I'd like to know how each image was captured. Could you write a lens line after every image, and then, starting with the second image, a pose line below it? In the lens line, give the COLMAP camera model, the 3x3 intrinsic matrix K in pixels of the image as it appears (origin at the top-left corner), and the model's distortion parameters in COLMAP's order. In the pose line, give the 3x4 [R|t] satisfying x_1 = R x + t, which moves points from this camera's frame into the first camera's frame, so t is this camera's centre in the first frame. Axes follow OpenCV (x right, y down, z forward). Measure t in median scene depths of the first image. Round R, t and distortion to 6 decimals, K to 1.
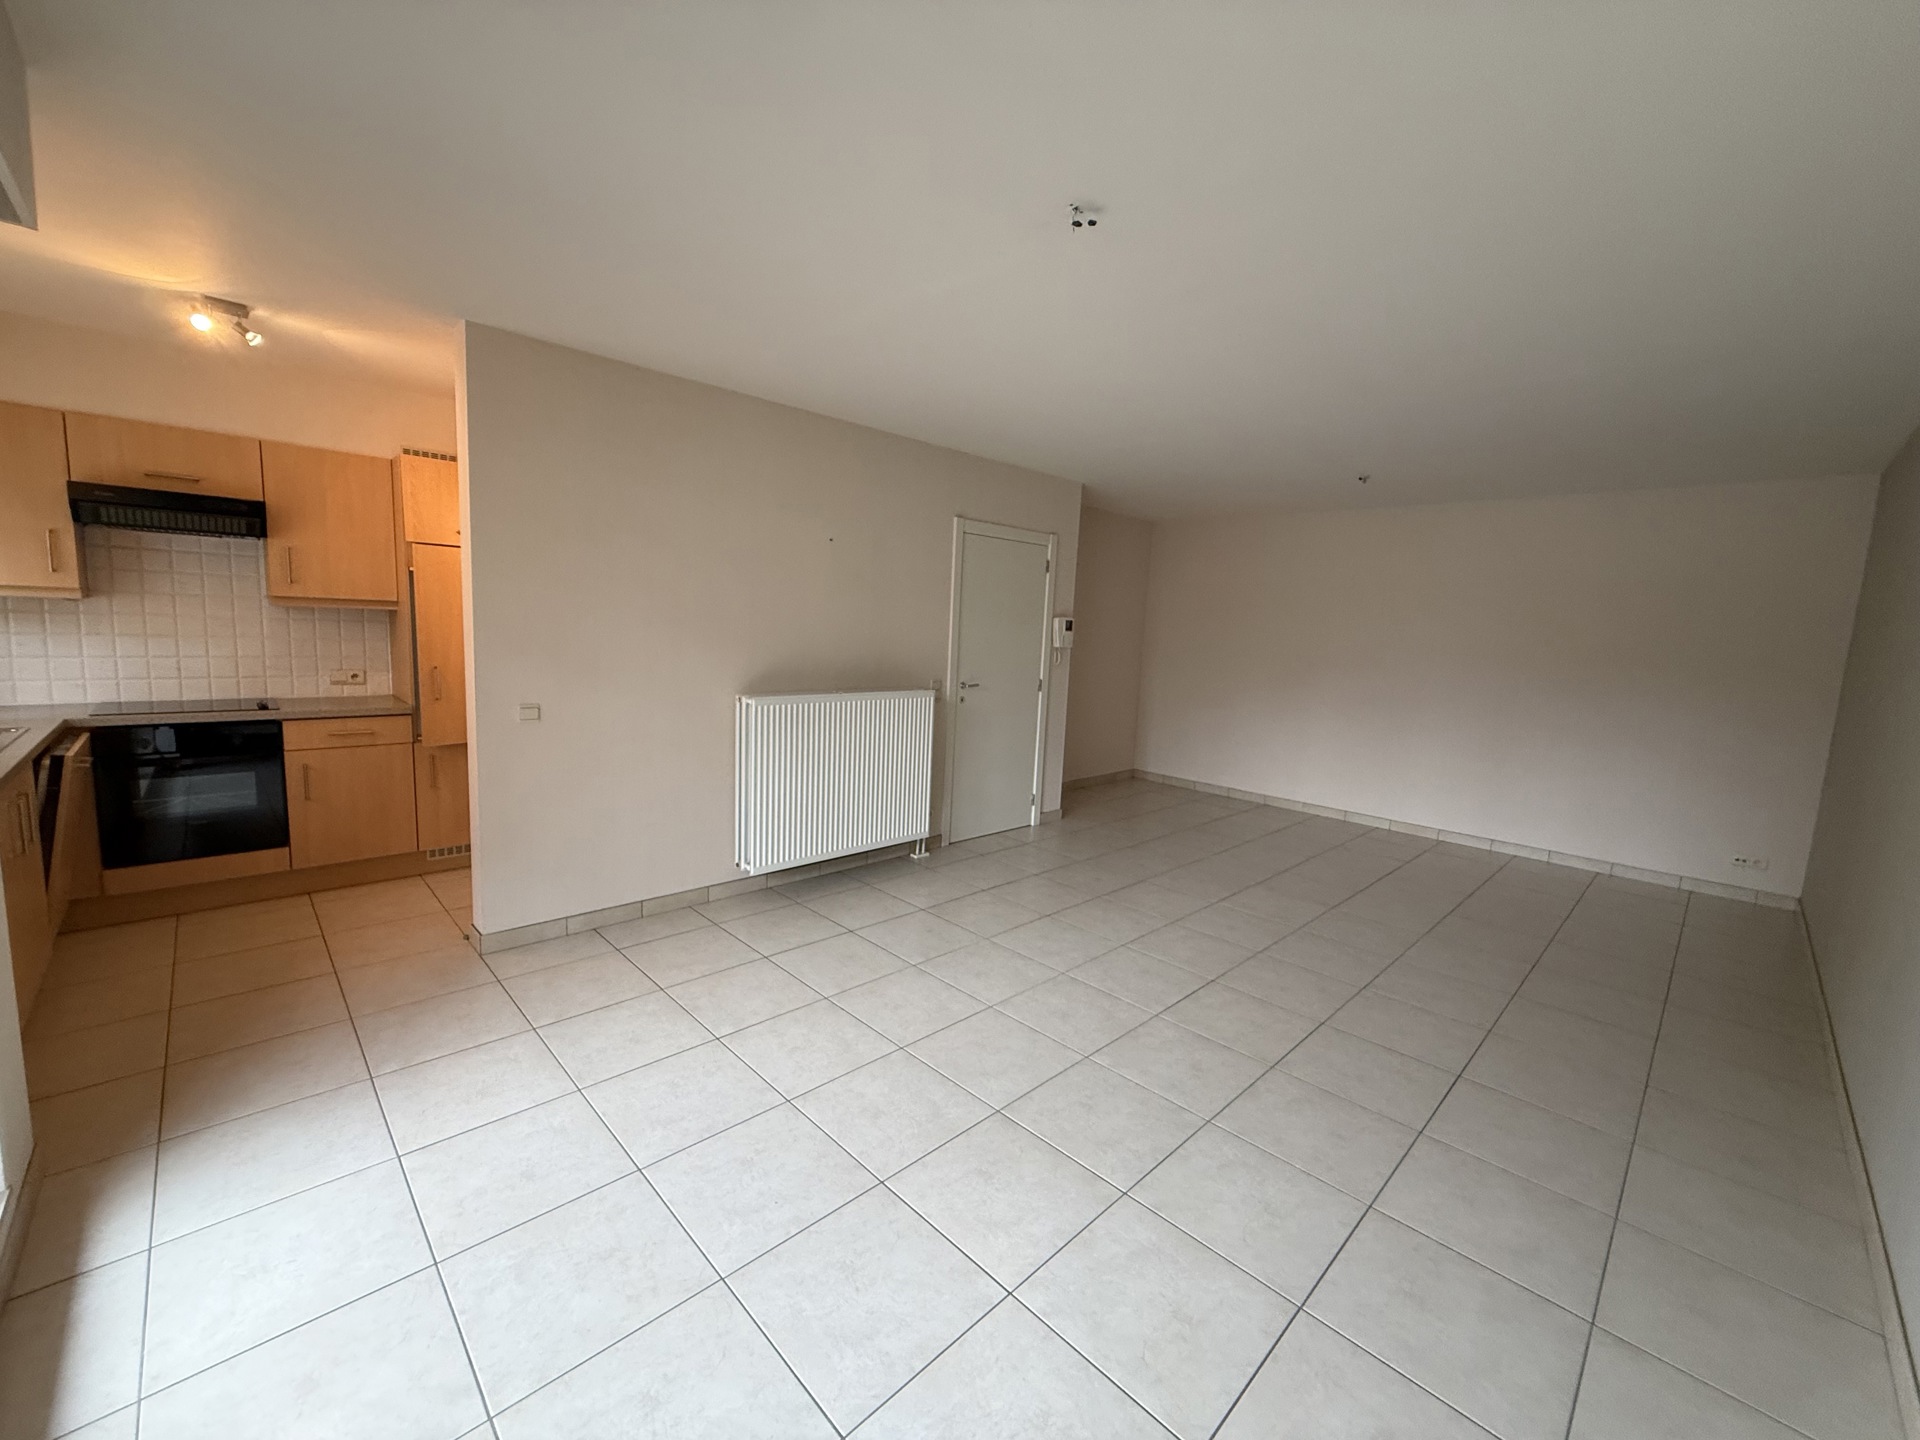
lens RADIAL K [[763.8, 0, 957.0], [0, 763.8, 721.0], [0, 0, 1]] dist [-0.000786, -0.000278]
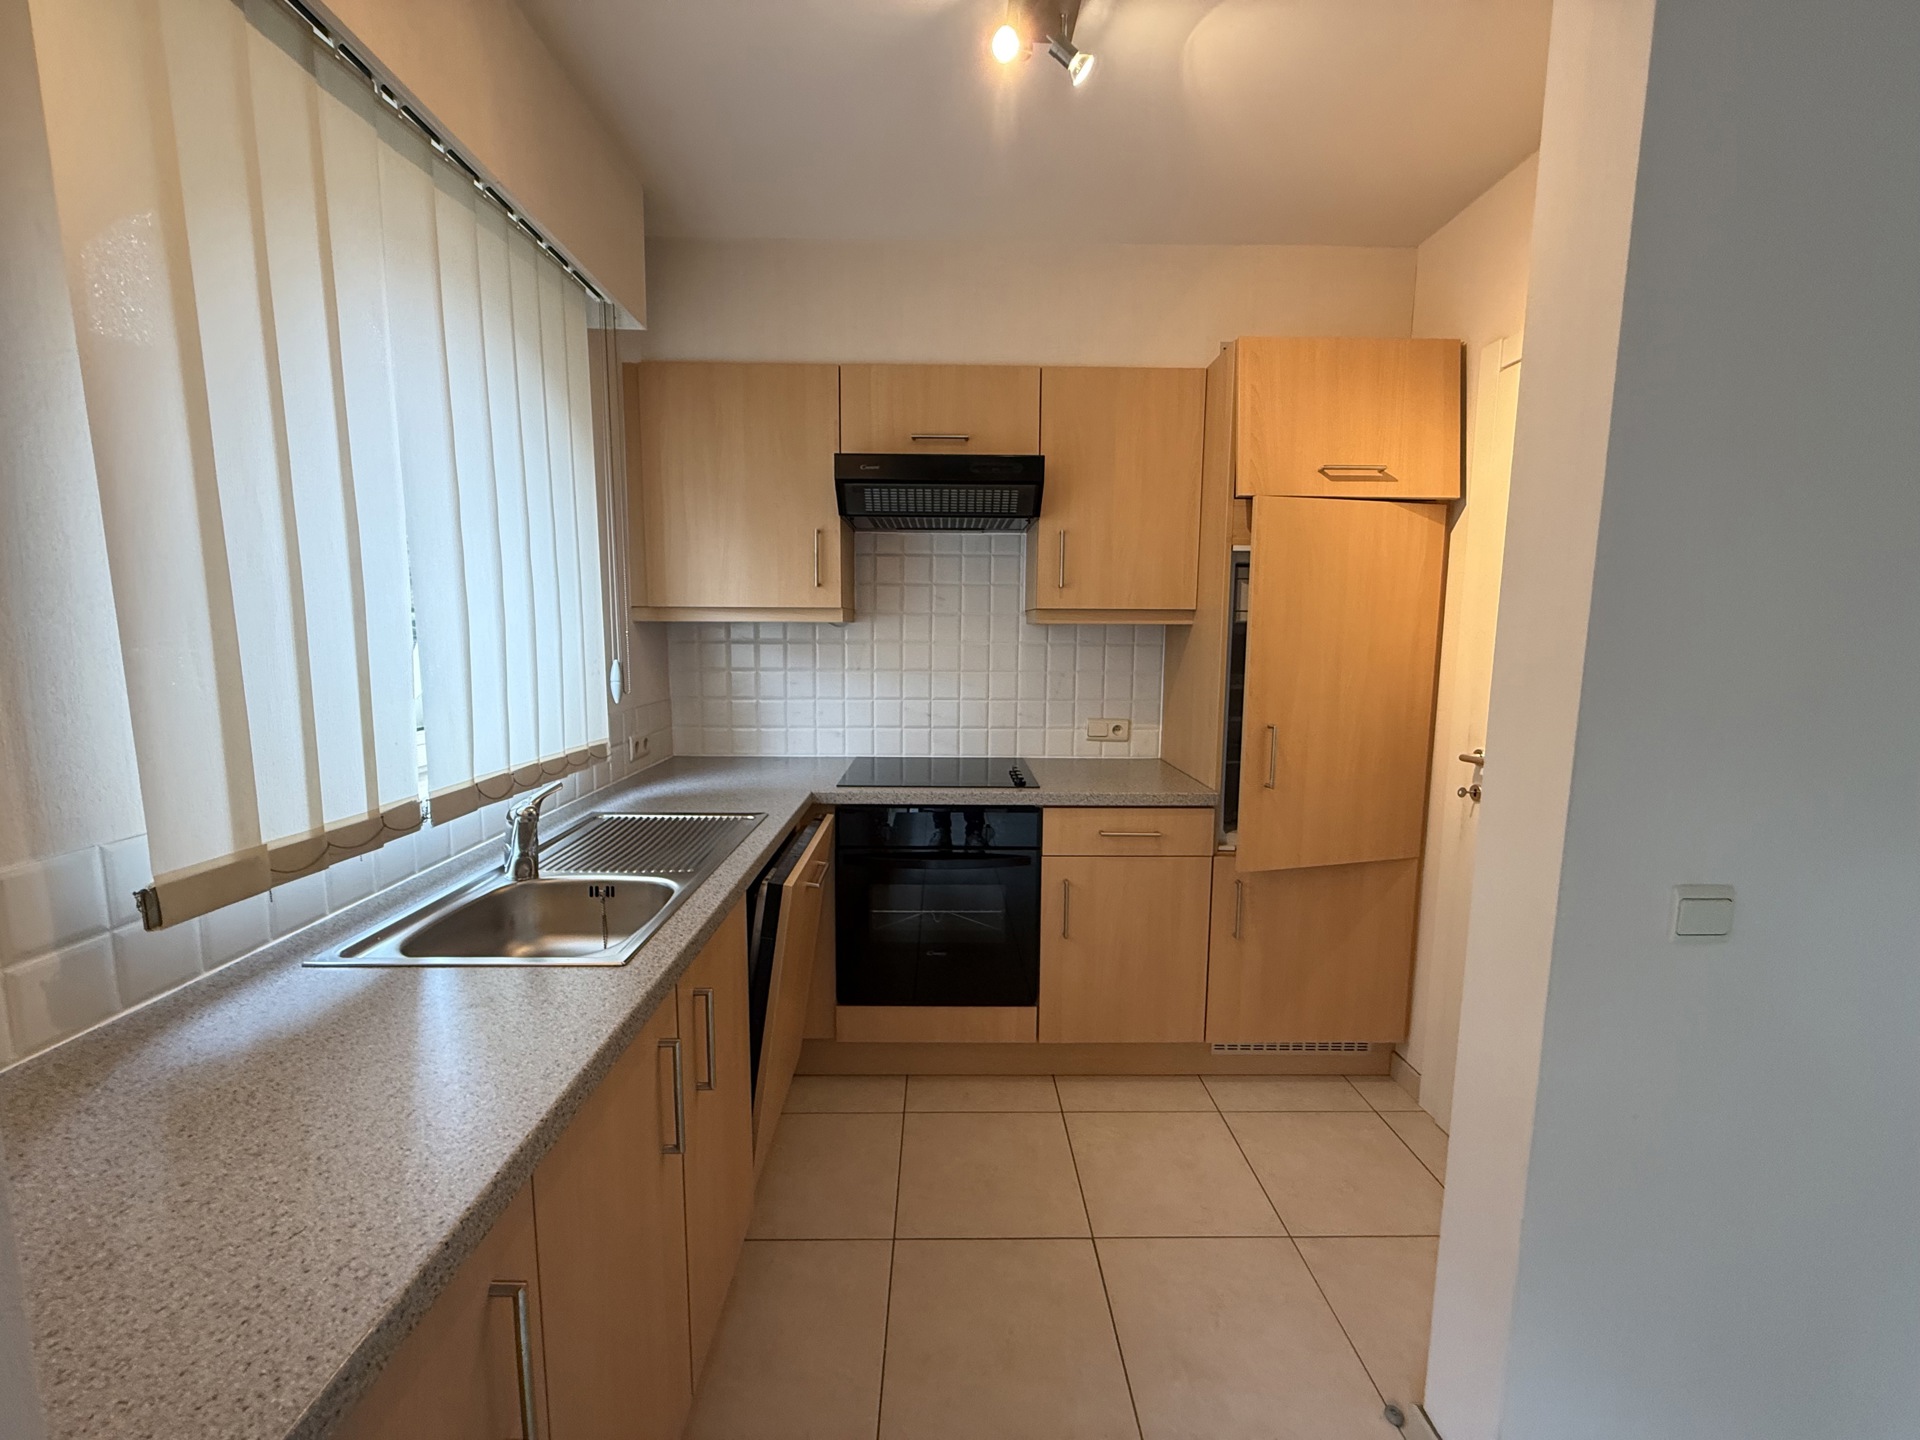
lens RADIAL K [[763.8, 0, 957.0], [0, 763.8, 721.0], [0, 0, 1]] dist [-0.000786, -0.000278]
pose [[0.728766, 0.041137, -0.683526, -0.511083], [-0.060683, 0.998146, -0.004627, -0.062714], [0.682069, 0.044850, 0.729911, 0.494120]]
